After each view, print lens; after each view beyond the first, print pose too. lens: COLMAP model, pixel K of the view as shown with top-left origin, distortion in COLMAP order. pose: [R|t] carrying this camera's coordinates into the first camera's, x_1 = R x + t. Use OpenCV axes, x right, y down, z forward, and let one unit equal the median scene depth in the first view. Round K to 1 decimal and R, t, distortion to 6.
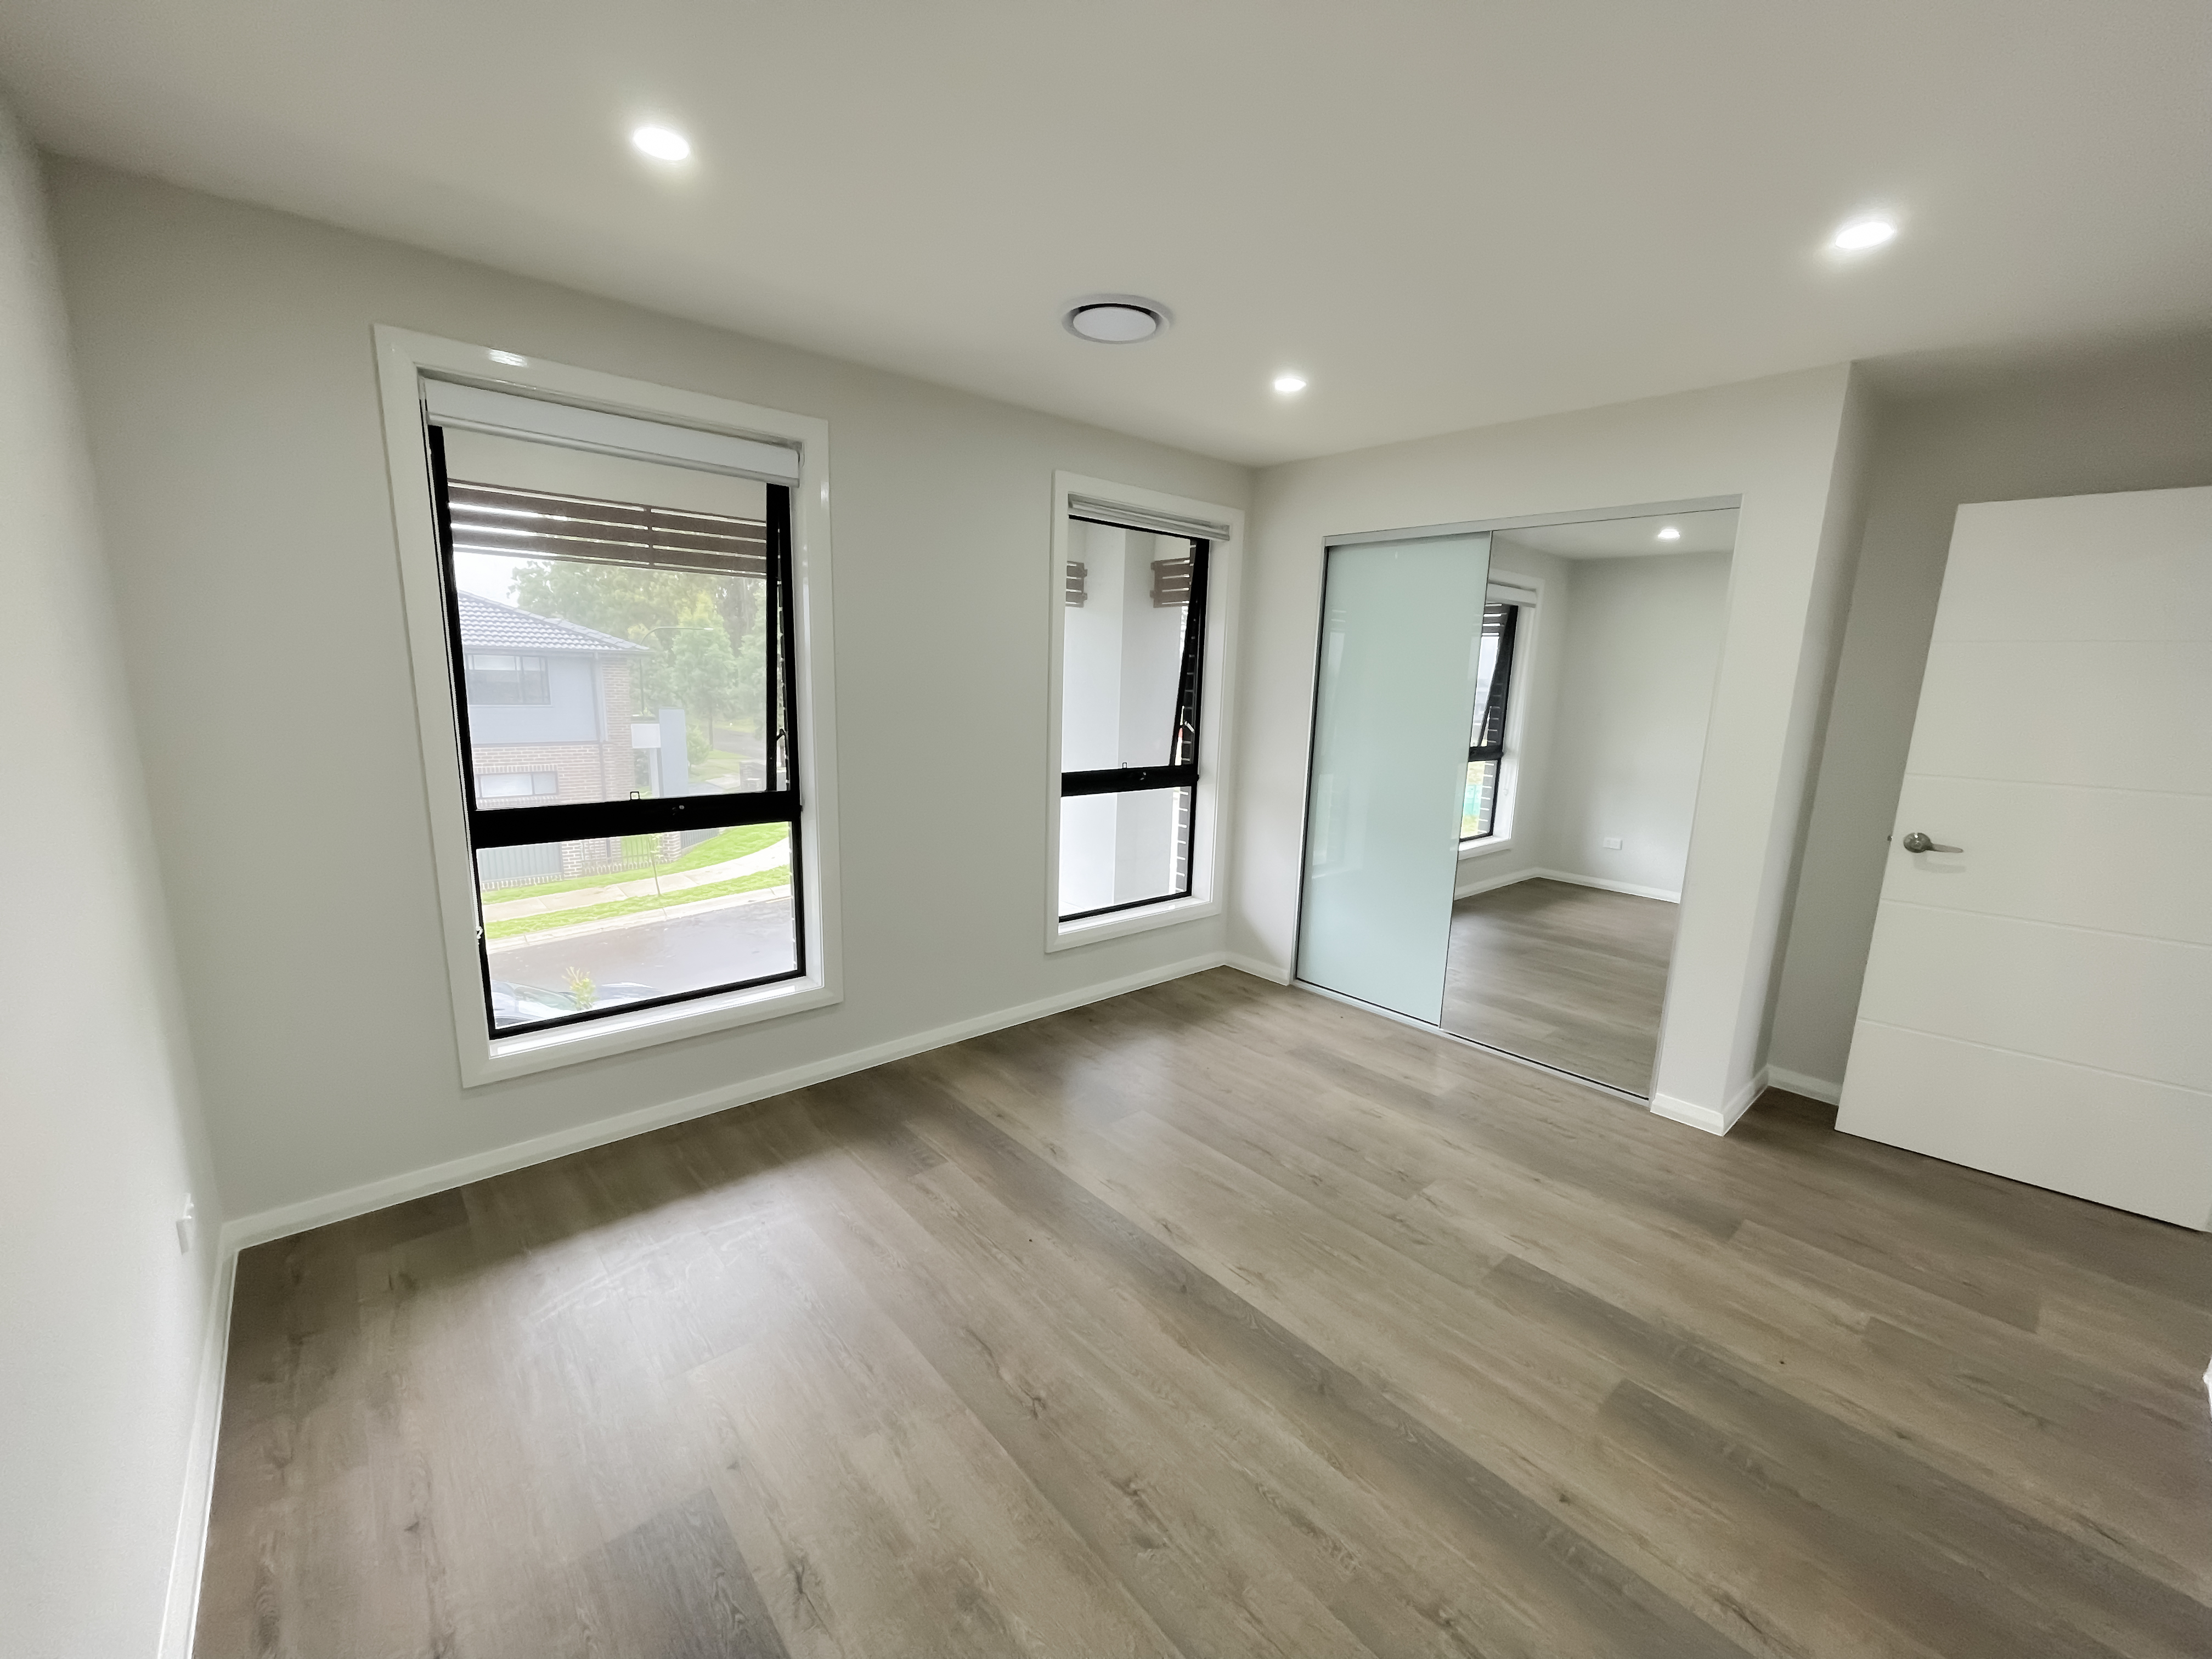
lens RADIAL K [[888.6, 0, 1106.2], [0, 888.6, 842.2], [0, 0, 1]] dist [-0.007295, 0.003470]
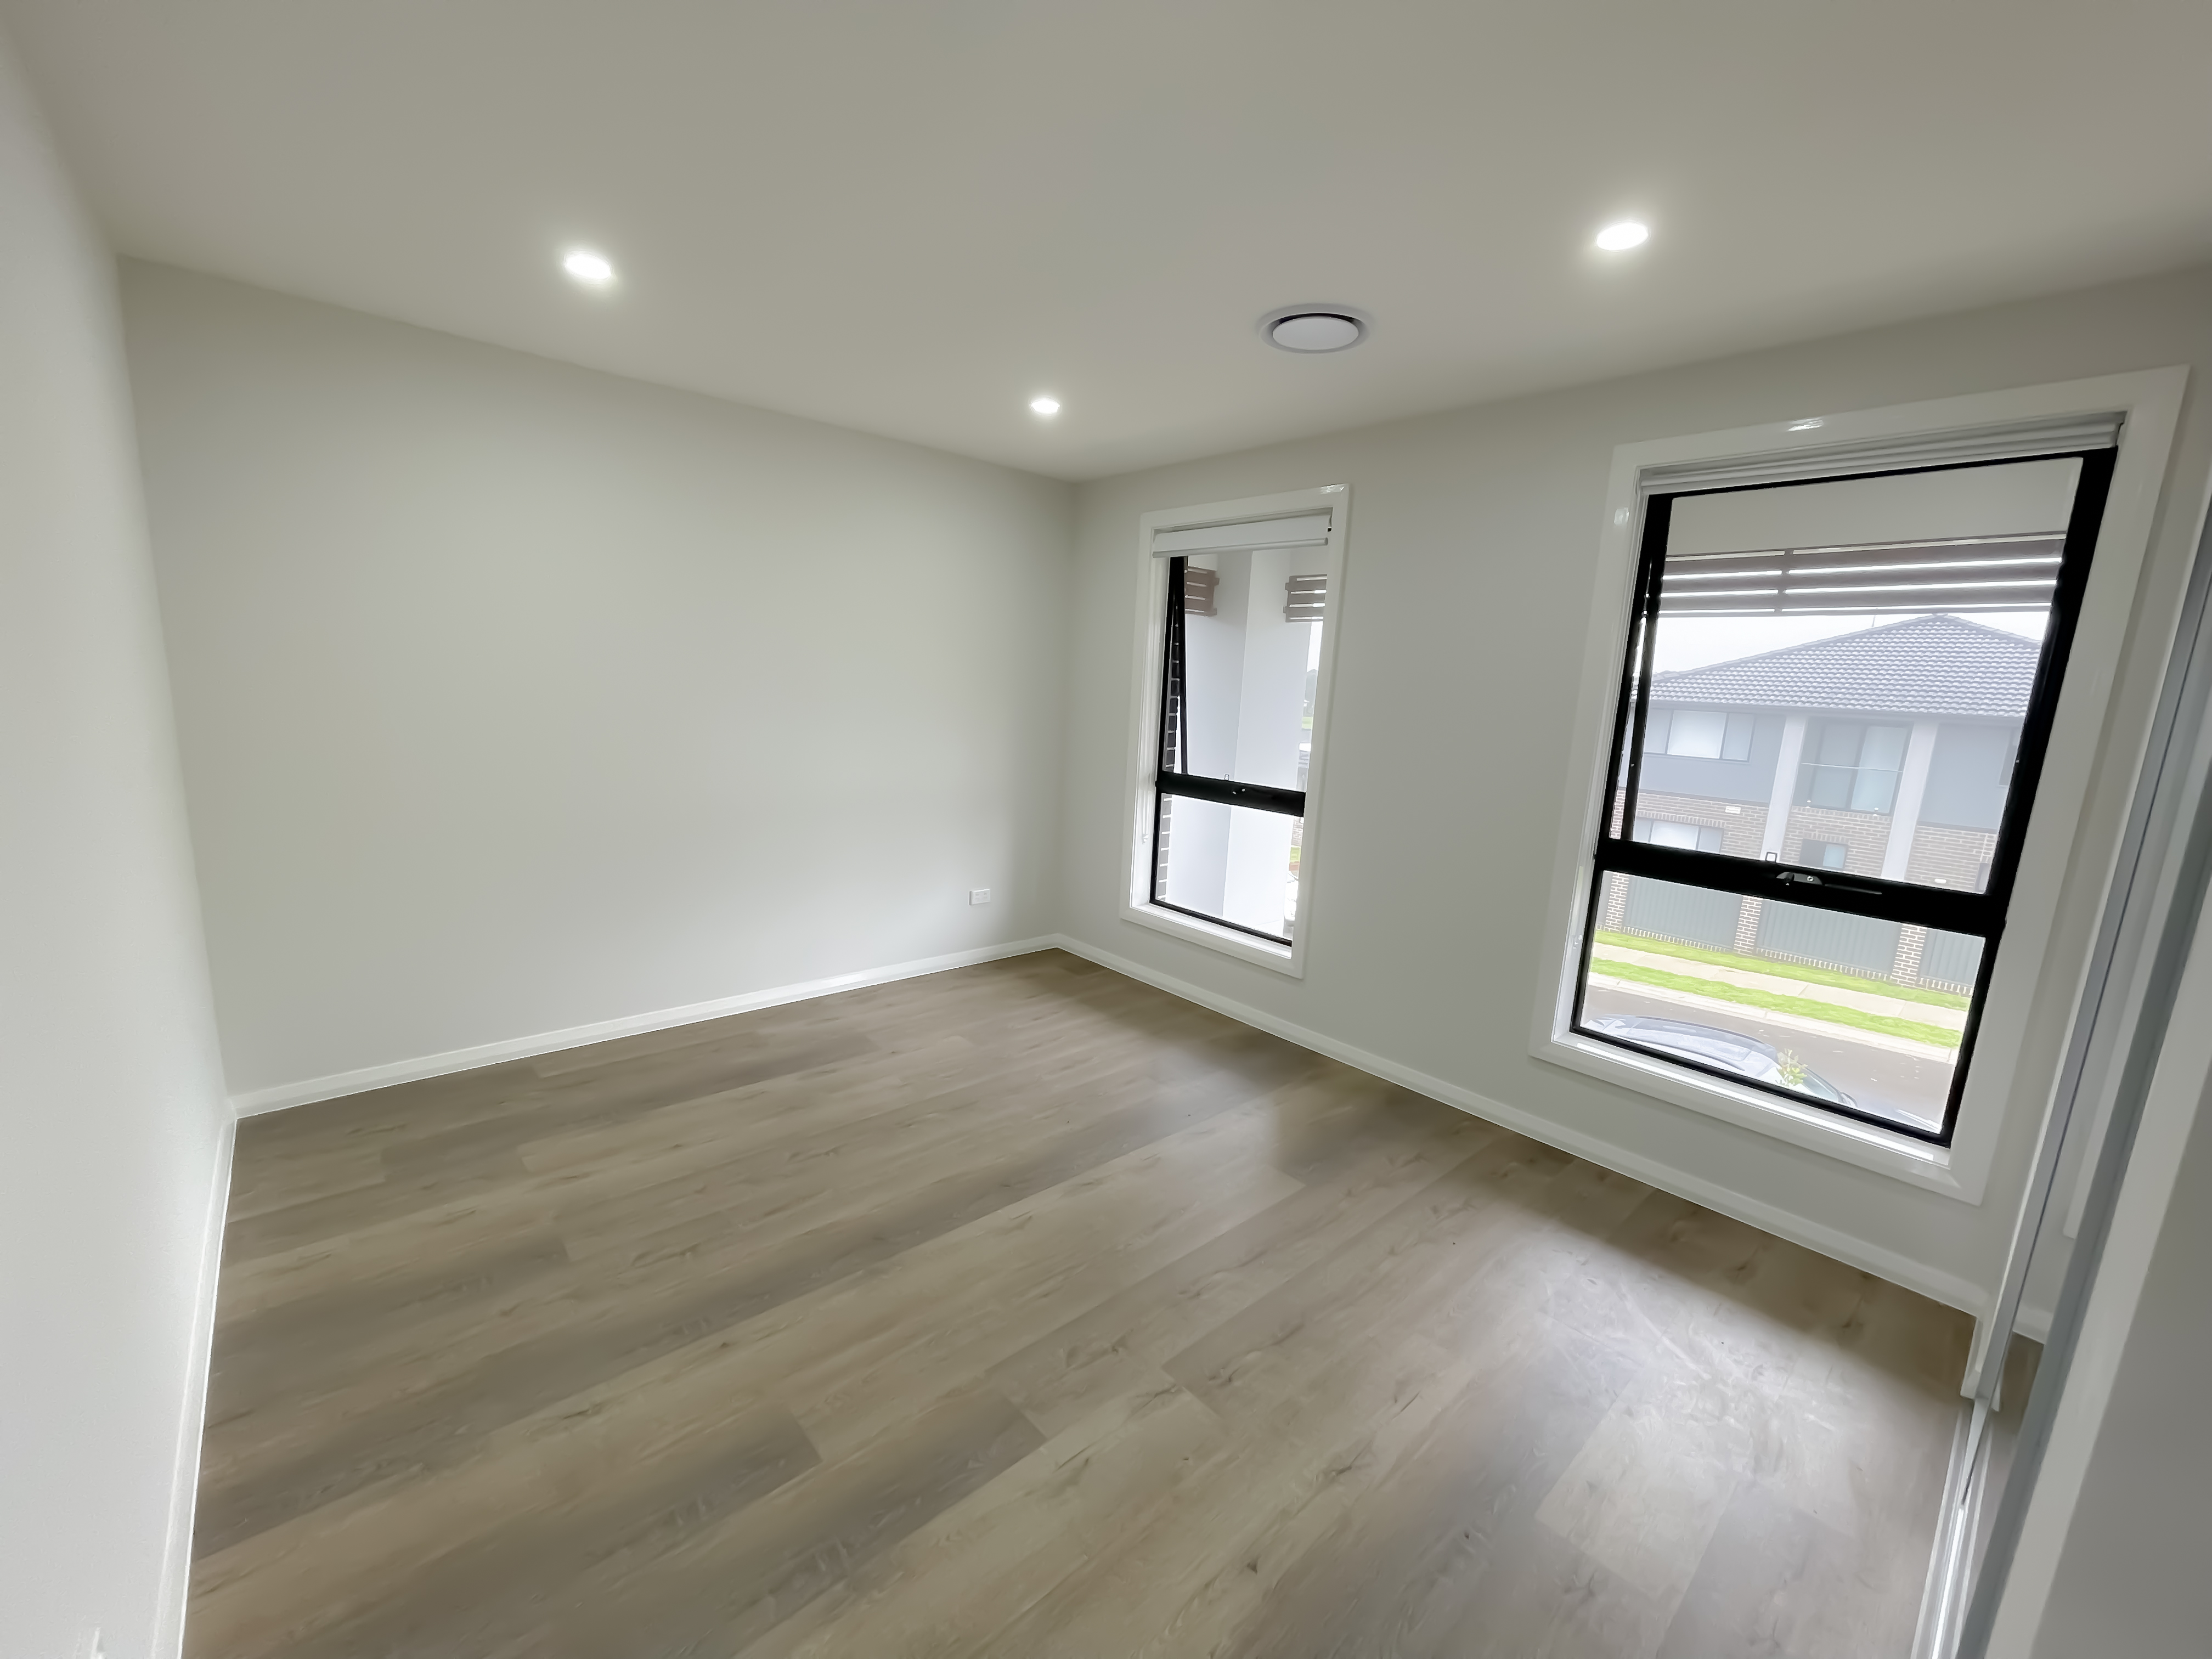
lens RADIAL K [[888.6, 0, 1106.2], [0, 888.6, 842.2], [0, 0, 1]] dist [-0.007295, 0.003470]
pose [[0.017763, 0.152569, -0.988133, 1.085167], [-0.240644, 0.959890, 0.143882, -0.127860], [0.970451, 0.235233, 0.053765, 0.871354]]
